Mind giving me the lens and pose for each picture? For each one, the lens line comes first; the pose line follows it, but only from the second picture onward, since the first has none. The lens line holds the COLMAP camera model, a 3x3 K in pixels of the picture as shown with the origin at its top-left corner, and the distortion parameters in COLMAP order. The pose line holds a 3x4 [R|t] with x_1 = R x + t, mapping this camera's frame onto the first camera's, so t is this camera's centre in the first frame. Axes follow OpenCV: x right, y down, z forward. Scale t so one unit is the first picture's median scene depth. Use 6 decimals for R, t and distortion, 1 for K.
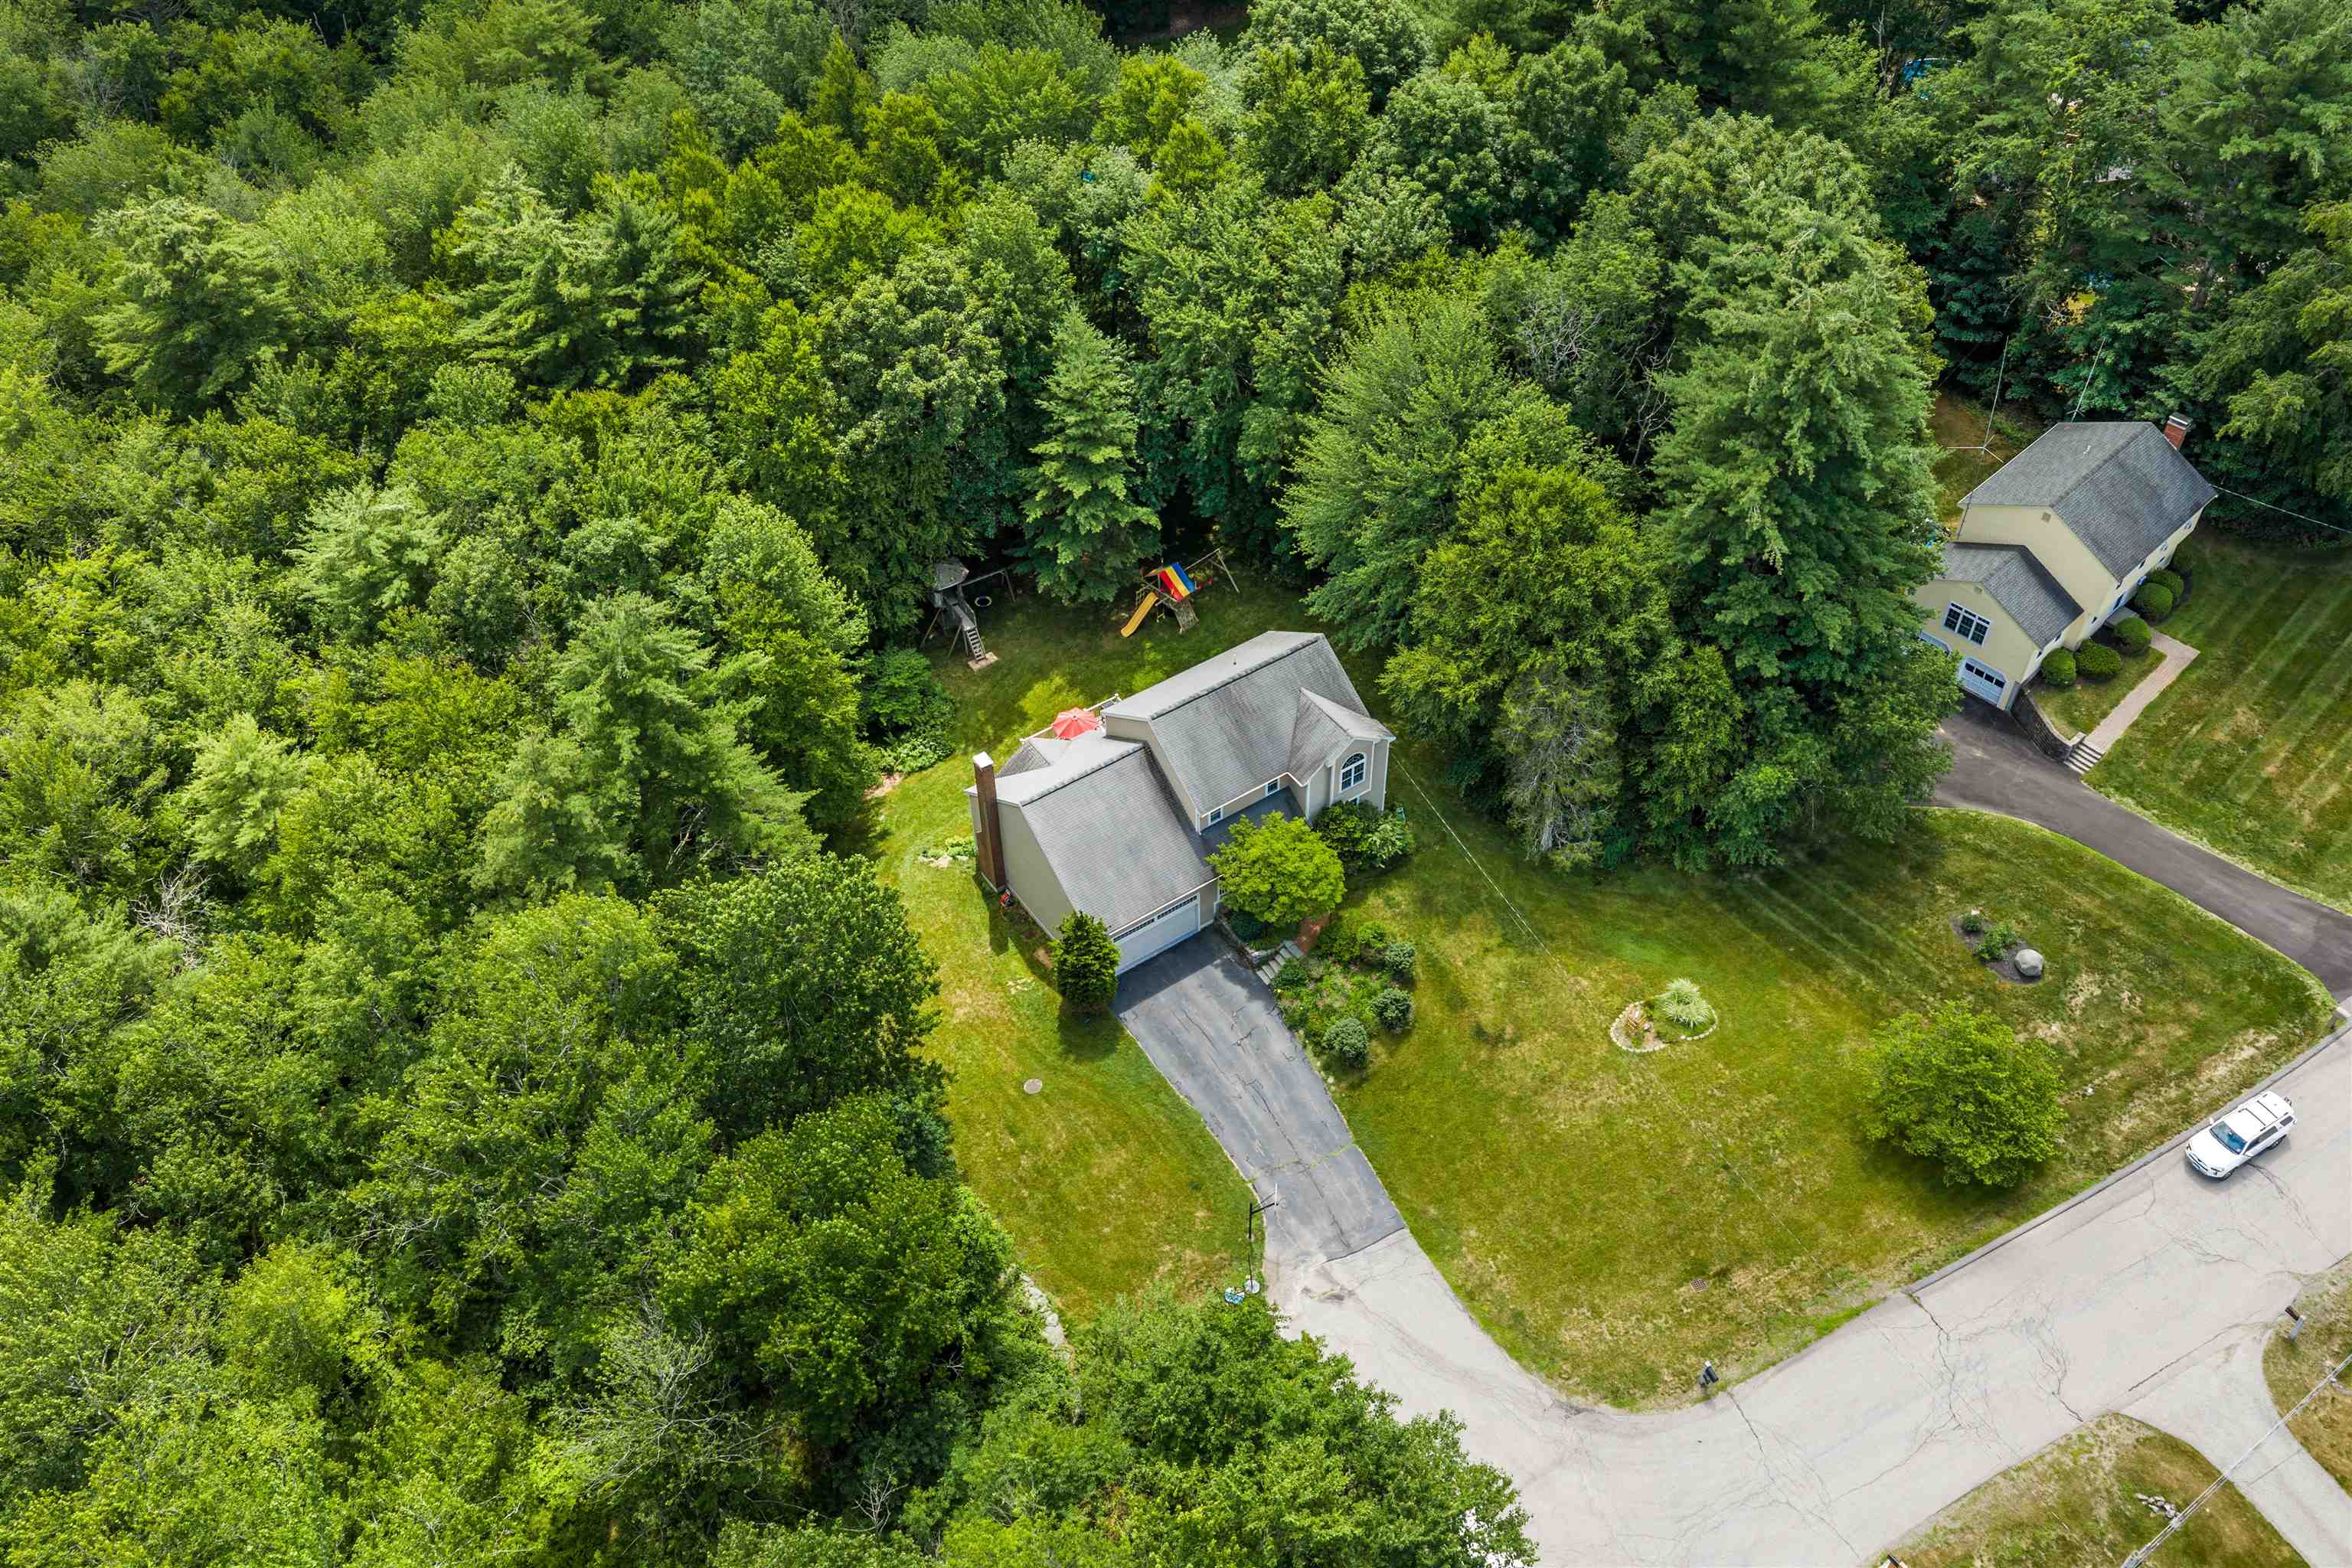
lens RADIAL K [[1977.6, 0, 1187.7], [0, 1977.6, 725.4], [0, 0, 1]] dist [0.004688, 0.001971]
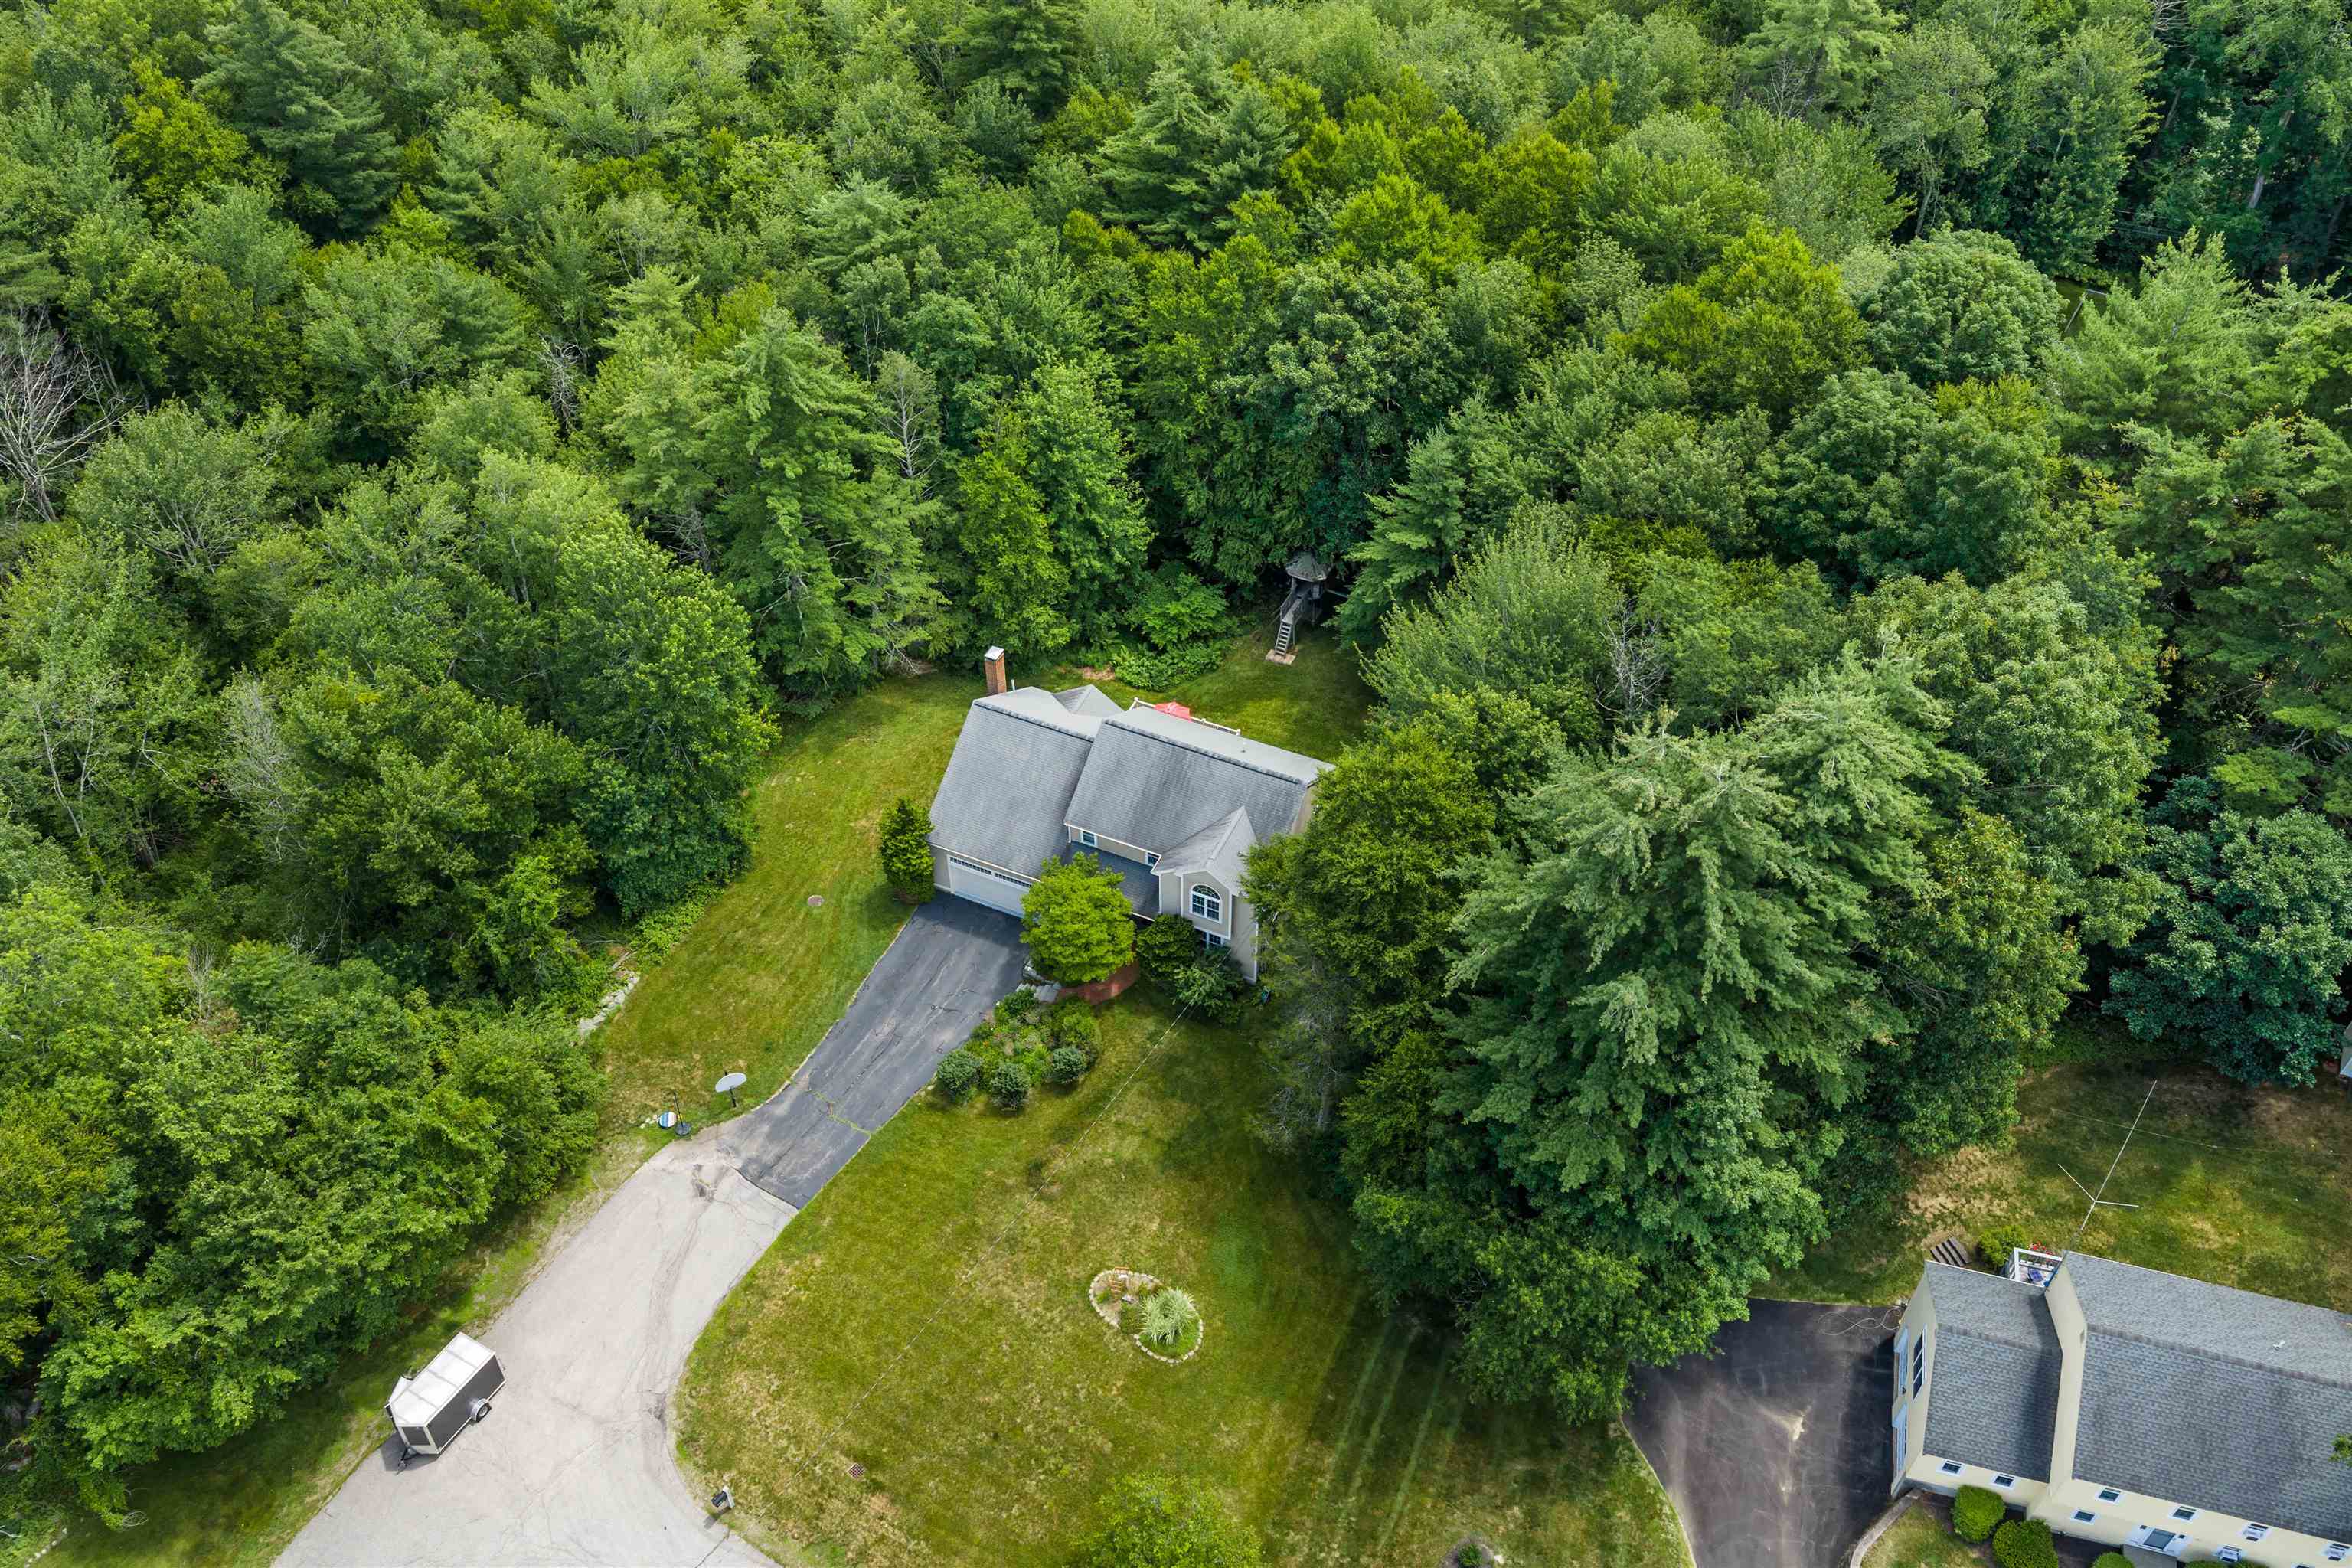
lens RADIAL K [[1977.6, 0, 1187.7], [0, 1977.6, 725.4], [0, 0, 1]] dist [0.004688, 0.001971]
pose [[0.514983, 0.594920, -0.617141, 0.649021], [-0.590789, 0.767980, 0.247335, -0.286517], [0.621097, 0.237226, 0.746969, 0.289541]]
